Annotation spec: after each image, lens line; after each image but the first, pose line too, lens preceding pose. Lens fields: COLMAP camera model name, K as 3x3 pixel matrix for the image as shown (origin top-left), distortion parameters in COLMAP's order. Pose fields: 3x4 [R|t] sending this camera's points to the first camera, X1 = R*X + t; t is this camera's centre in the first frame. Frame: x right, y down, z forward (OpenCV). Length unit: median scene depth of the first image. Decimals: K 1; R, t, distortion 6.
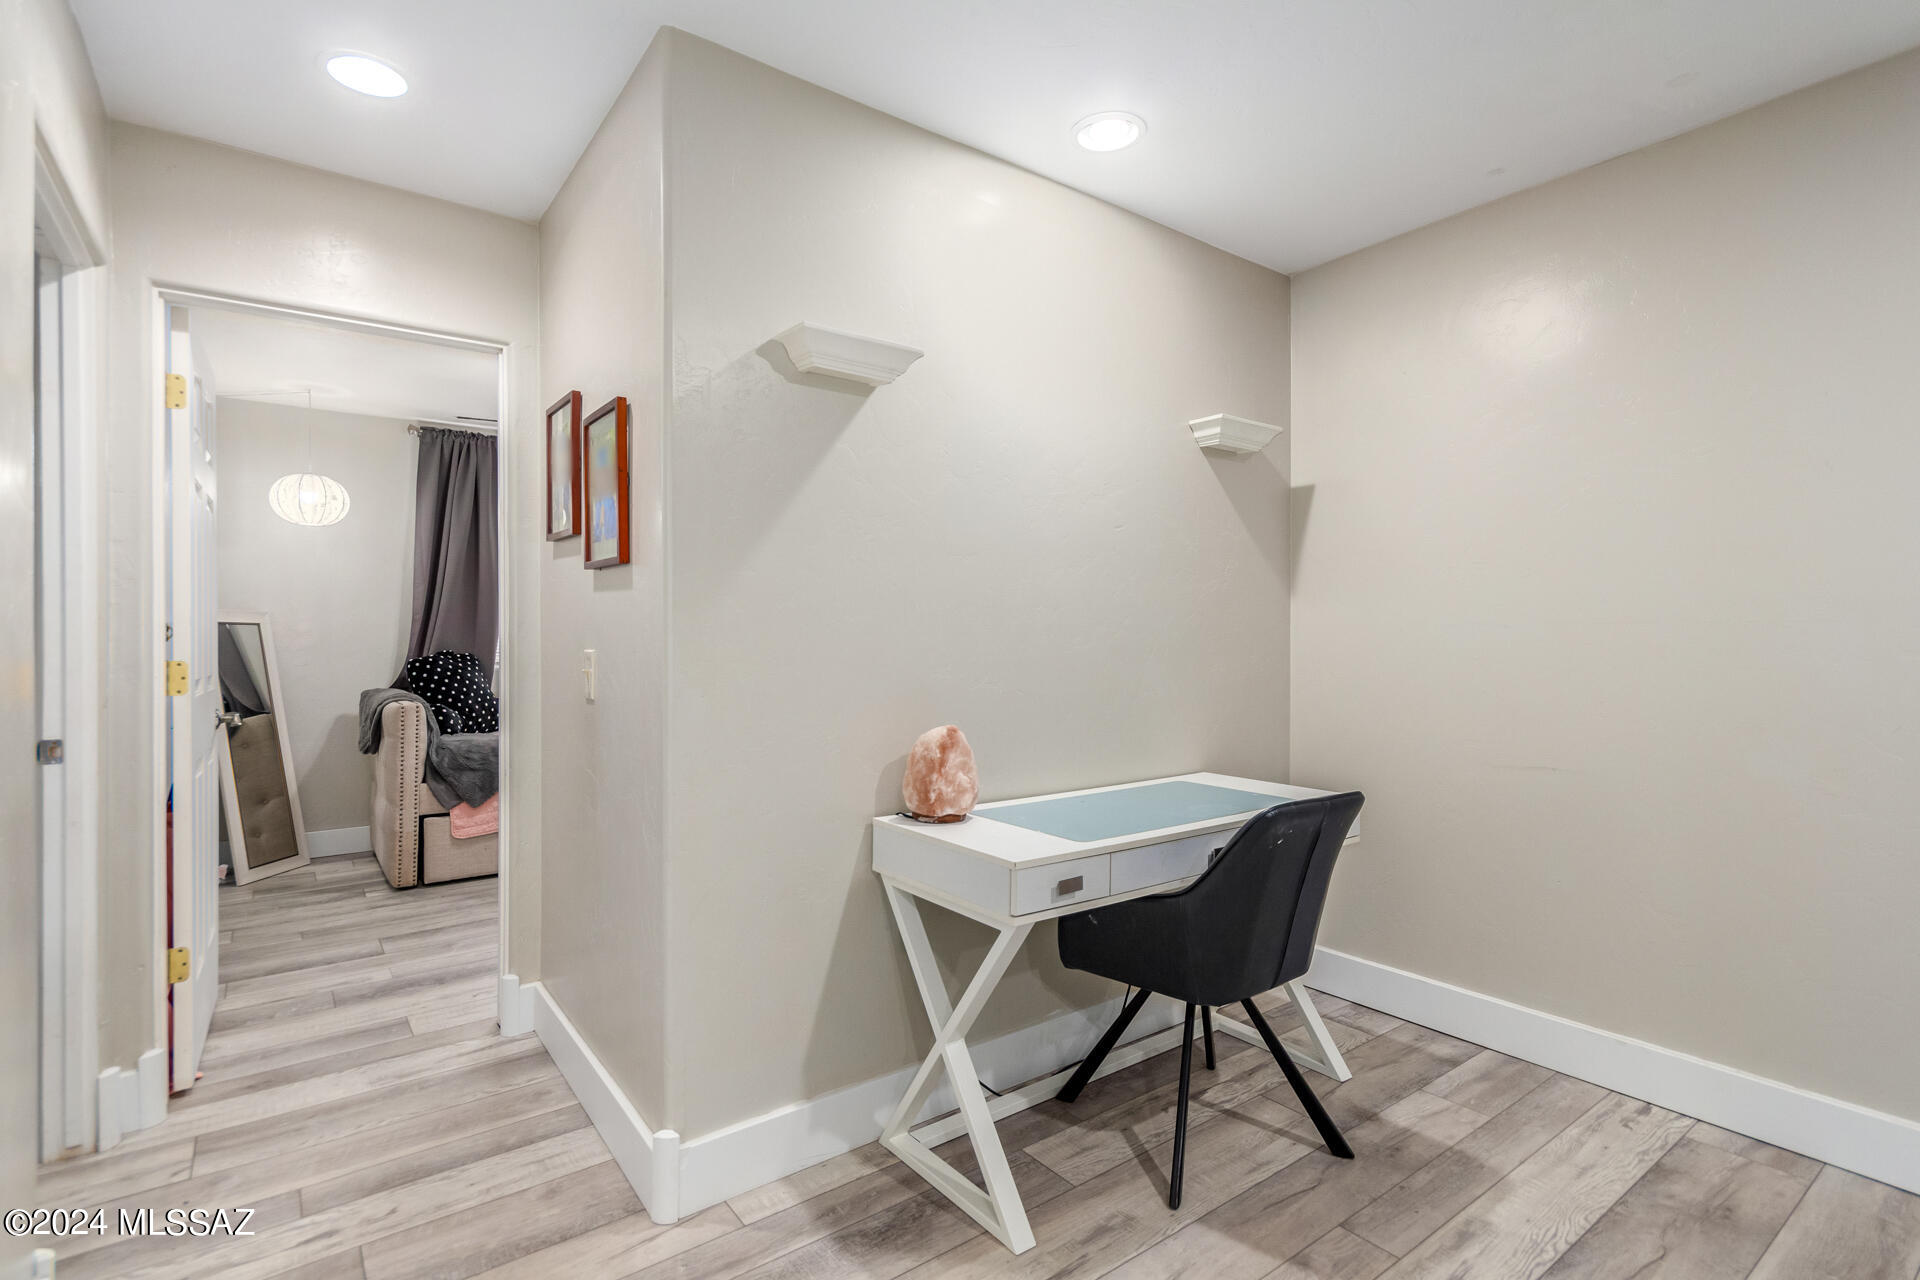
lens RADIAL K [[901.2, 0, 974.0], [0, 901.2, 634.7], [0, 0, 1]] dist [0.008630, -0.002607]
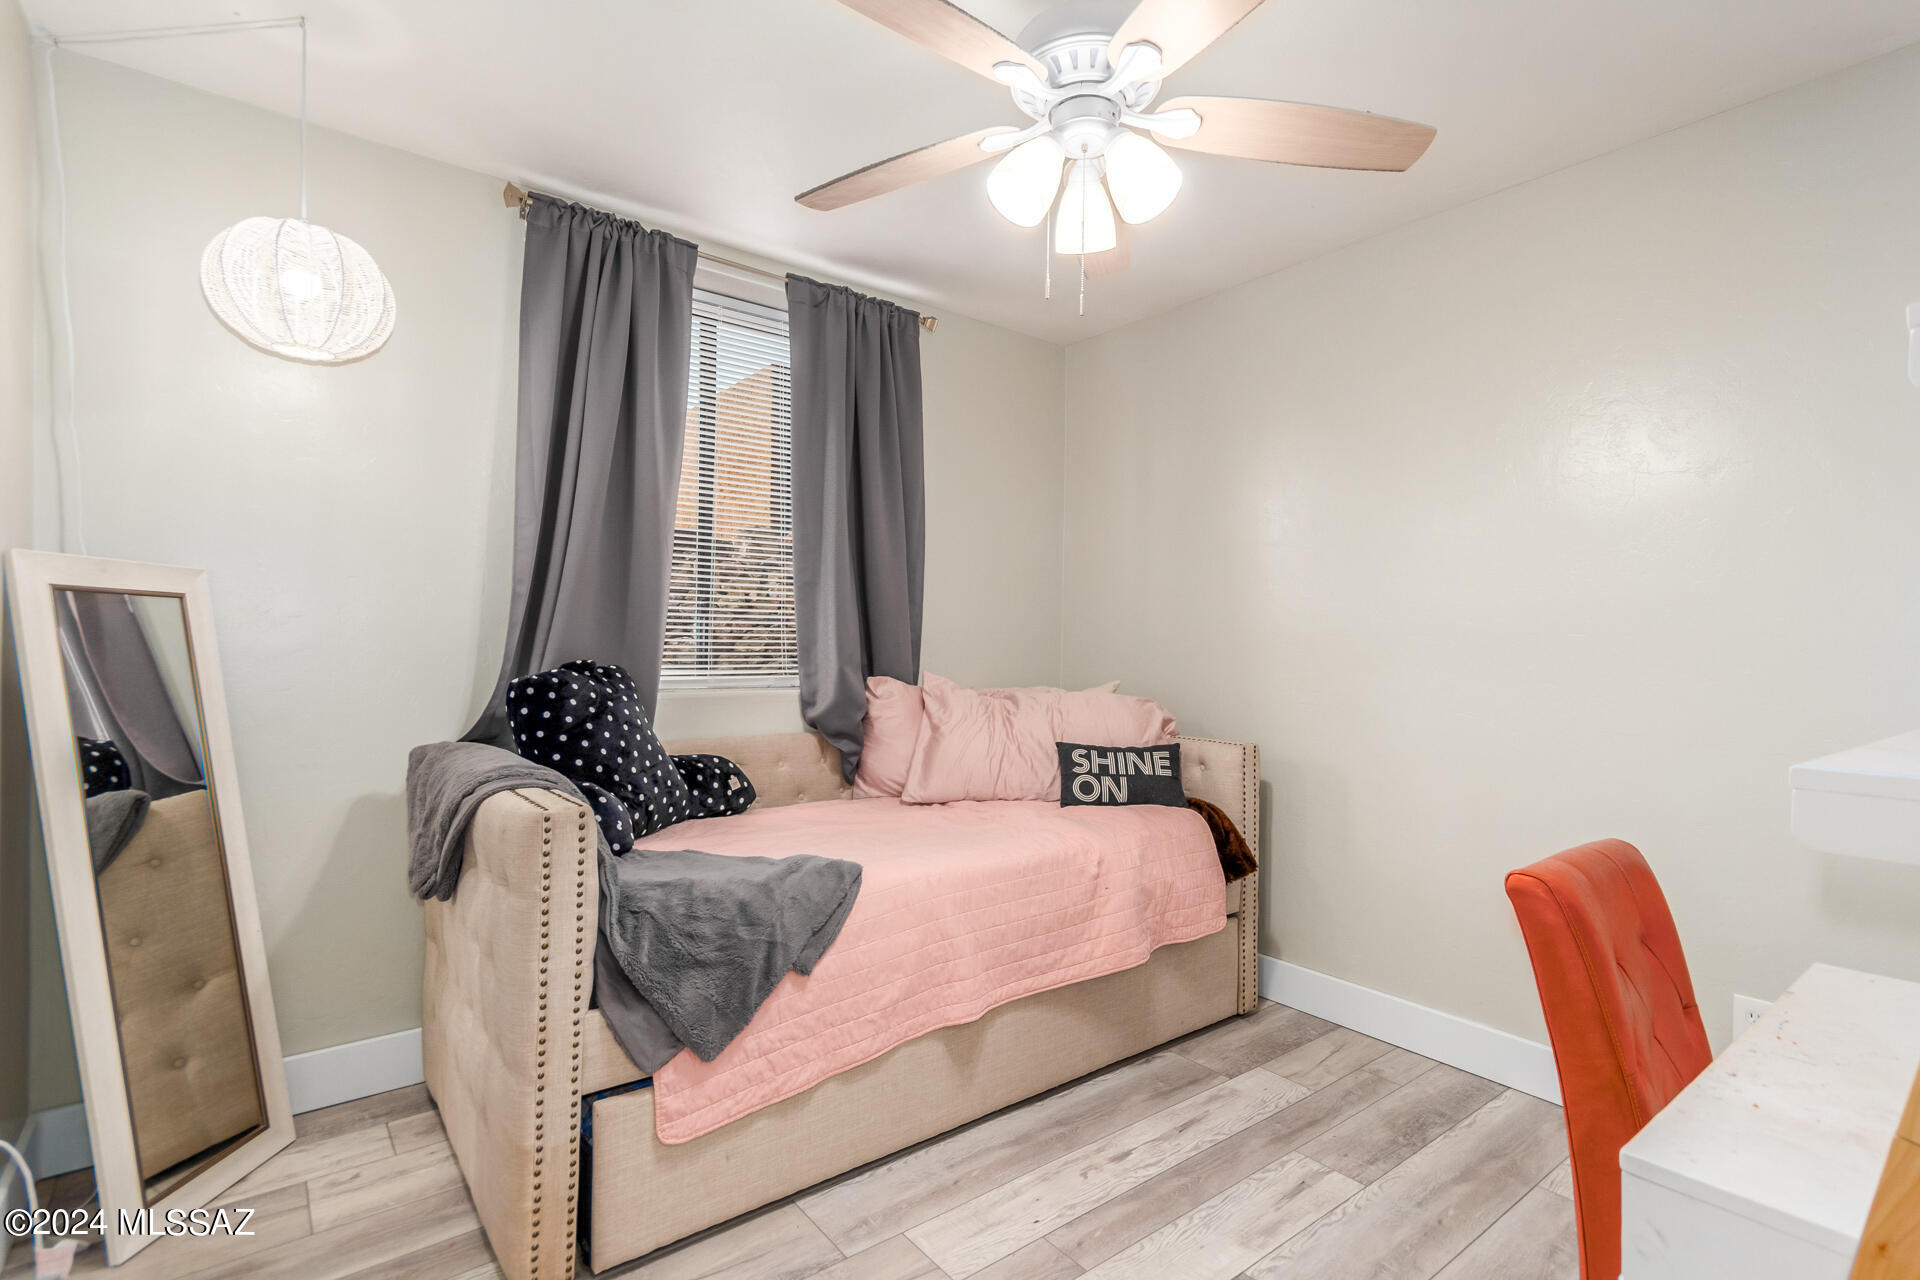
lens RADIAL K [[901.2, 0, 944.6], [0, 901.2, 646.8], [0, 0, 1]] dist [0.008630, -0.002607]
pose [[0.999878, 0.015361, -0.002949, -0.424499], [-0.015331, 0.999833, 0.009943, 0.002913], [0.003101, -0.009897, 0.999946, 0.569260]]
